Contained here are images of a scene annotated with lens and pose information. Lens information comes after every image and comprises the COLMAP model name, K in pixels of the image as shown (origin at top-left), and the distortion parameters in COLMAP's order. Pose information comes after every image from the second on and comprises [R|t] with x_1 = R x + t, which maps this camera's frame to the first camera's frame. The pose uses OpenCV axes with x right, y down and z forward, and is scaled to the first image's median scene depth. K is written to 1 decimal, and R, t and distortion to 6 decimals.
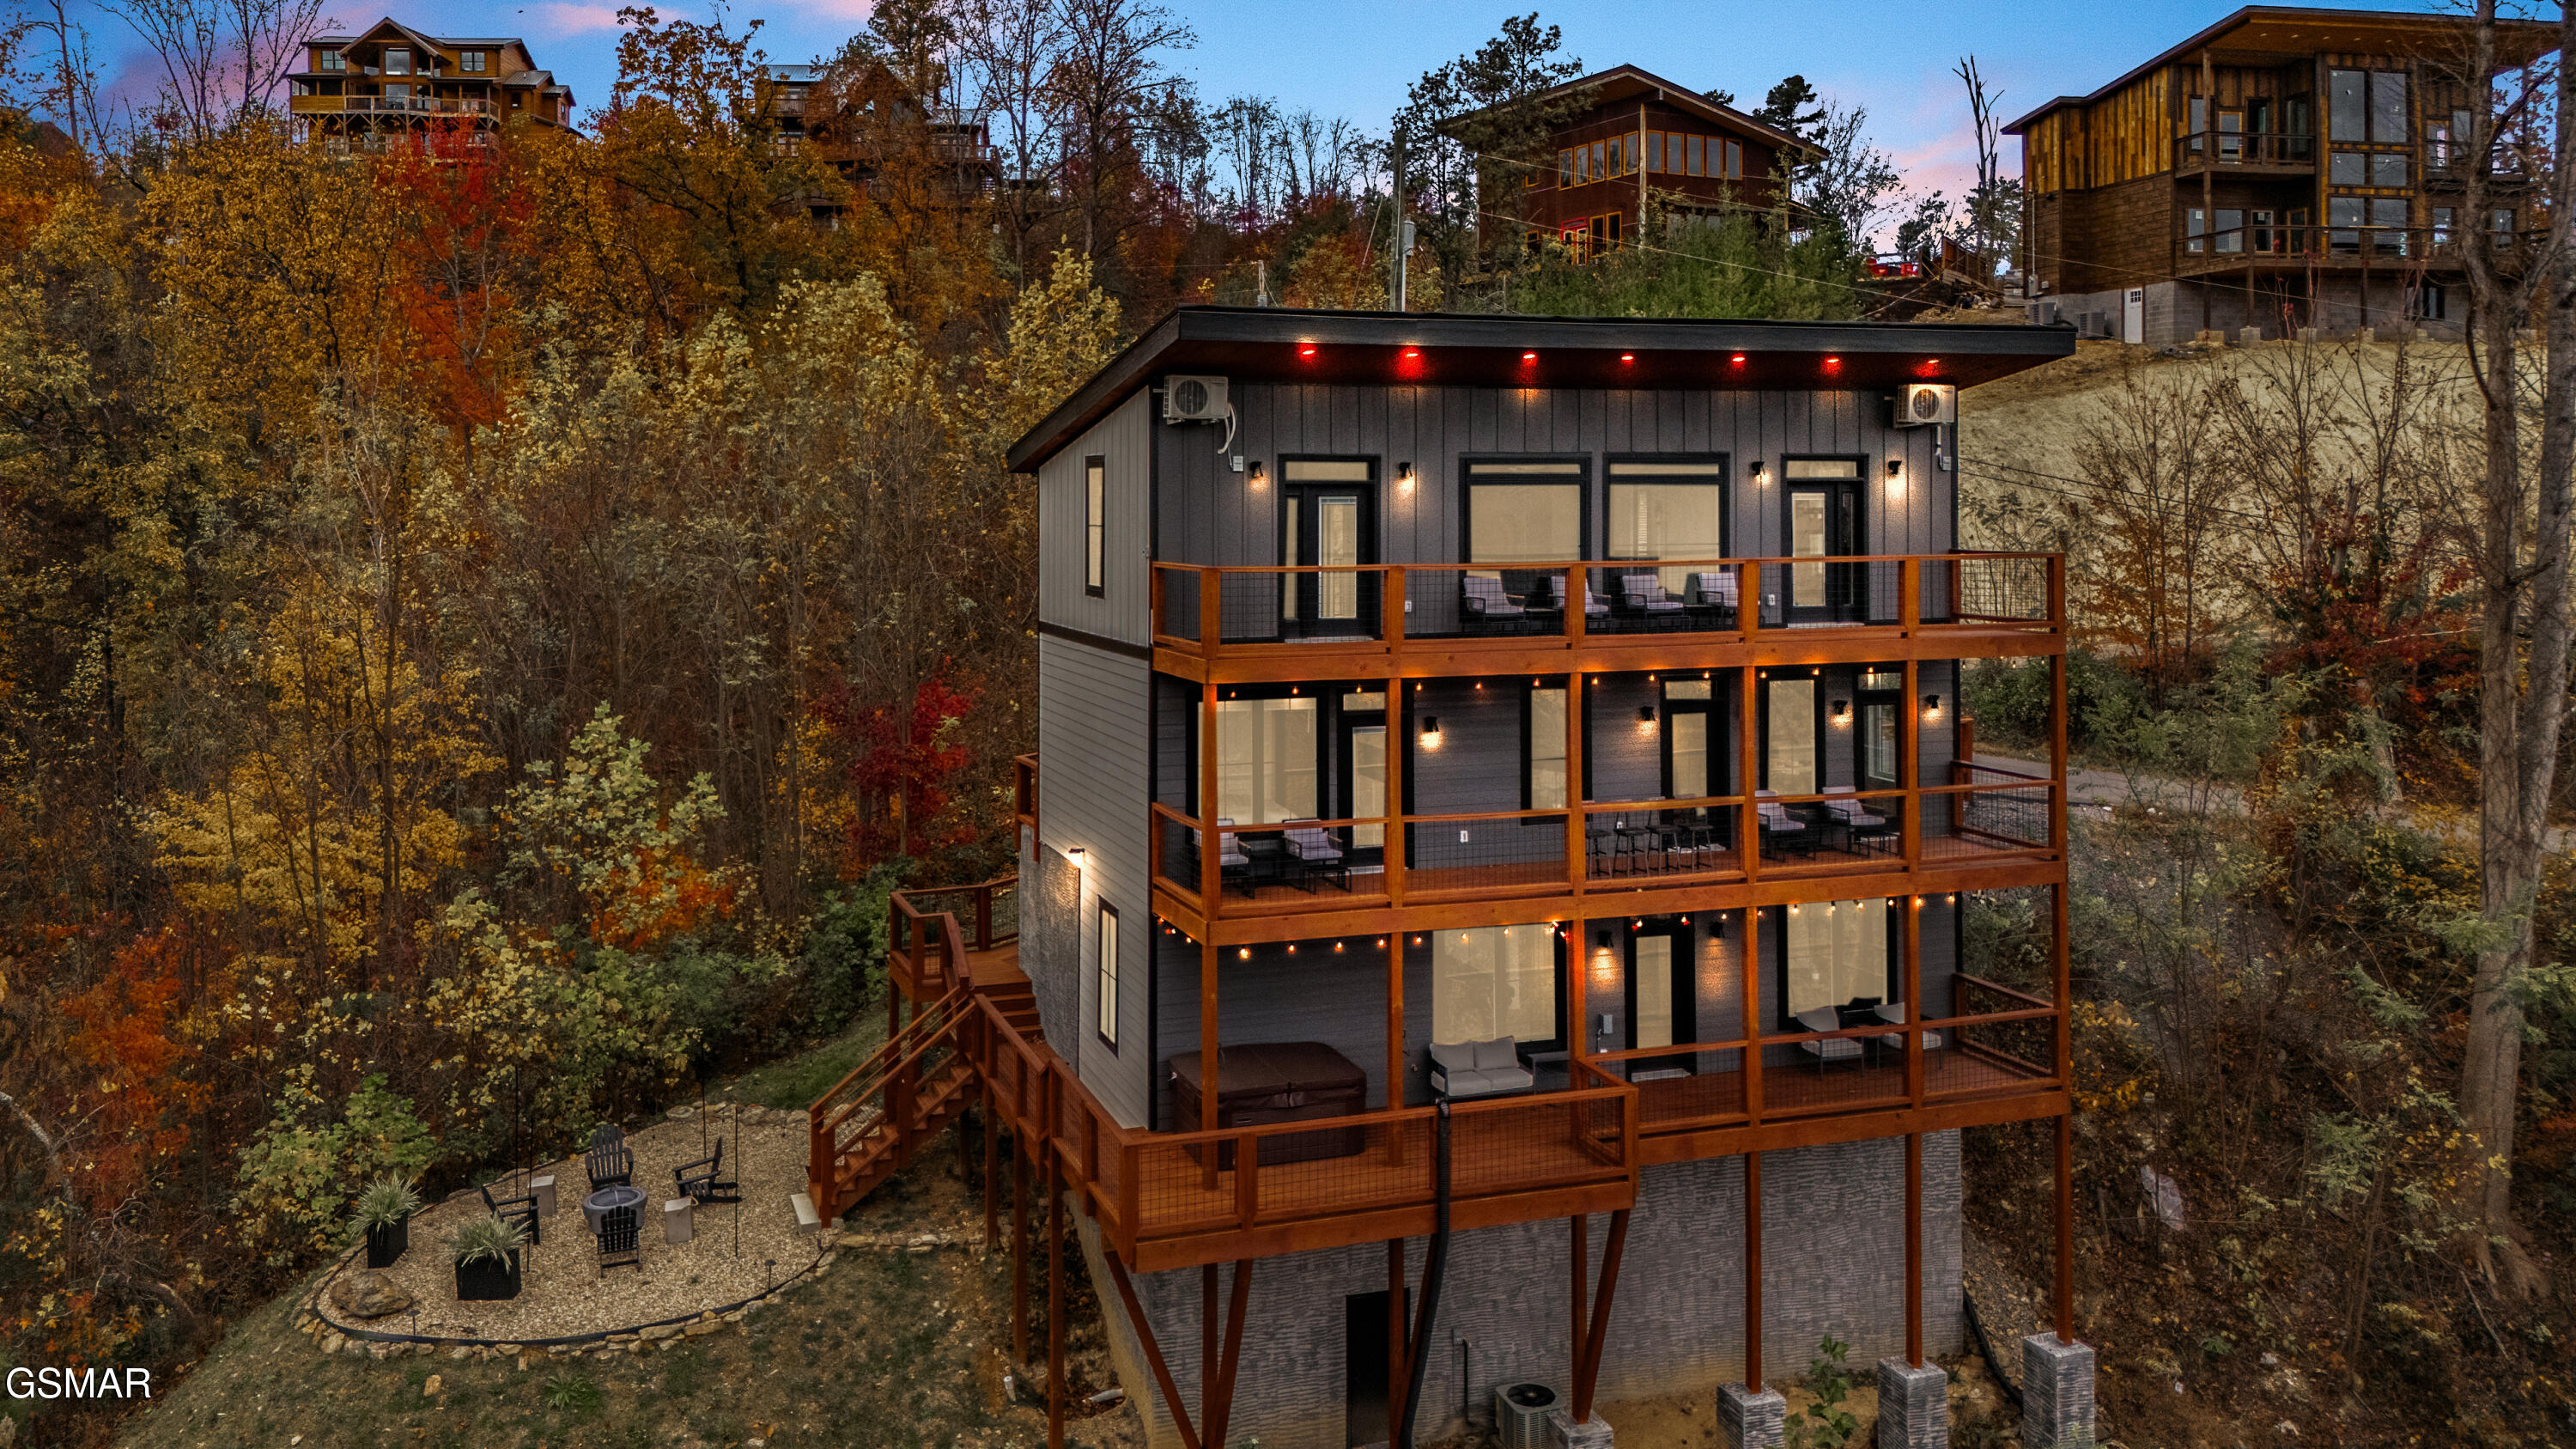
lens RADIAL K [[1816.3, 0, 1288.0], [0, 1816.3, 724.5], [0, 0, 1]] dist [0.051351, -0.035498]
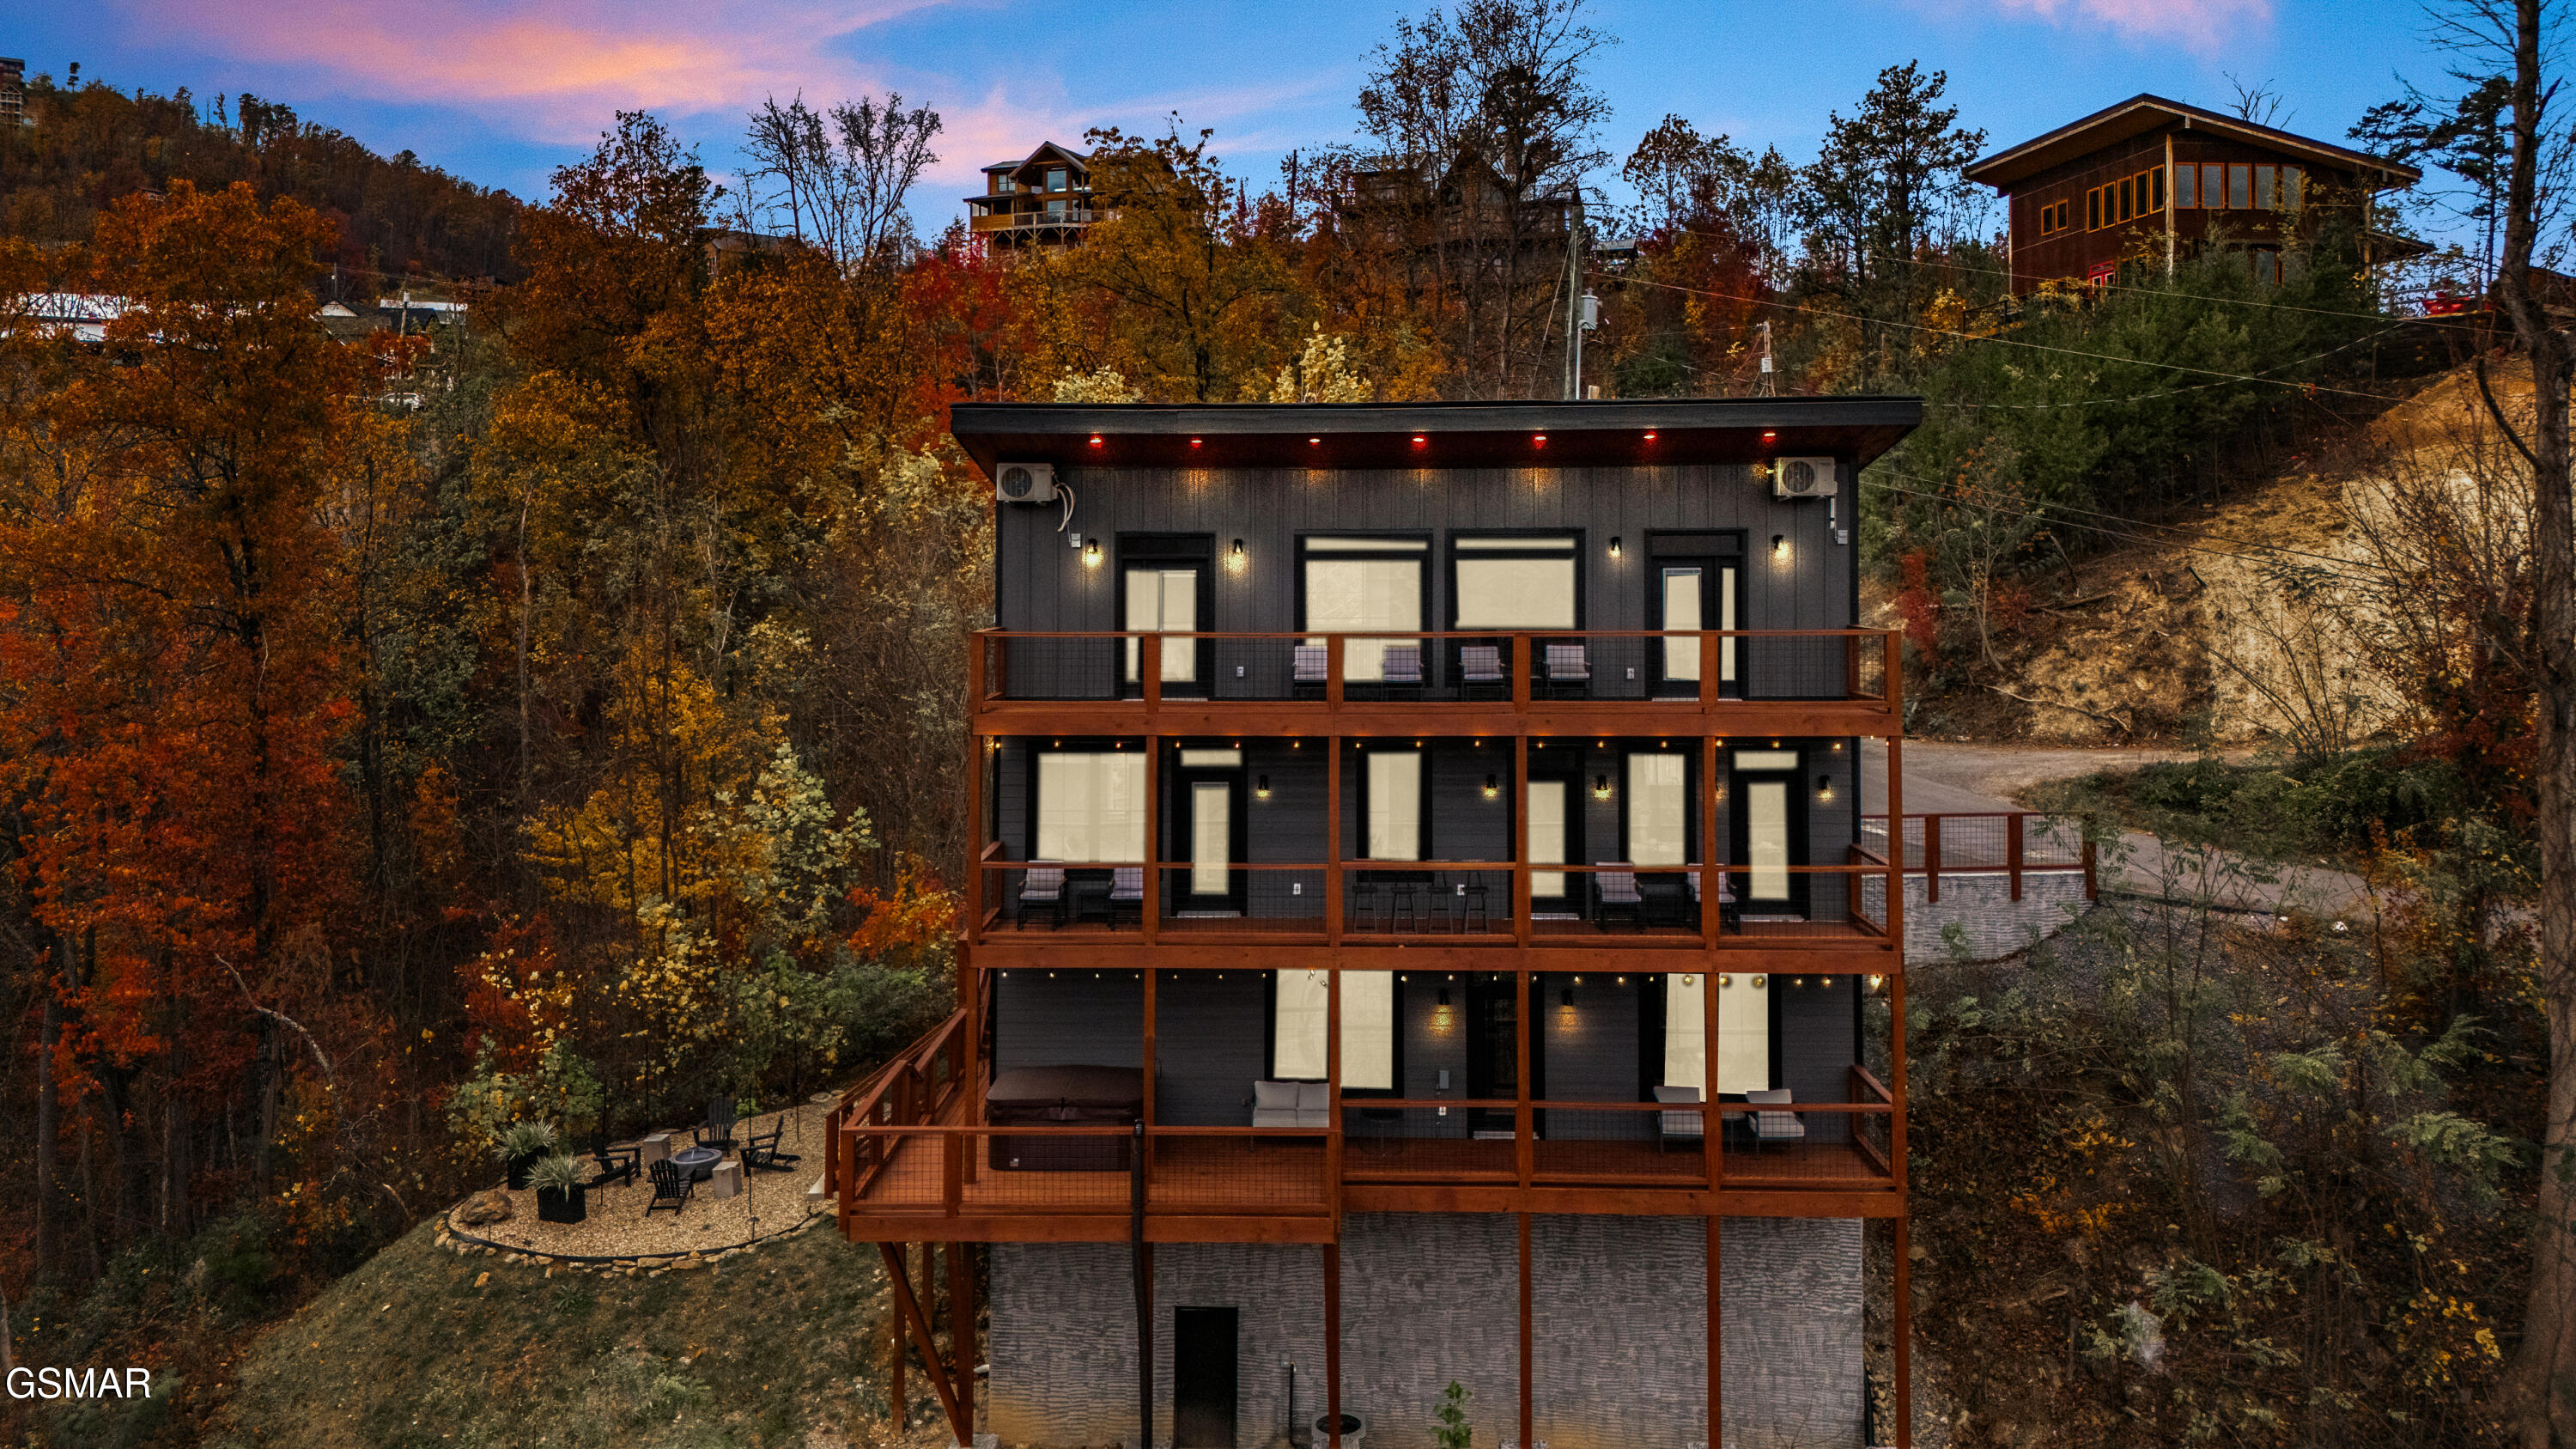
lens RADIAL K [[1821.5, 0, 1288.6], [0, 1821.5, 775.9], [0, 0, 1]] dist [0.052217, -0.038855]
pose [[0.945605, 0.037163, -0.323187, 0.420573], [-0.040629, 0.999166, -0.003984, -0.000124], [0.322770, 0.016898, 0.946327, -0.011357]]
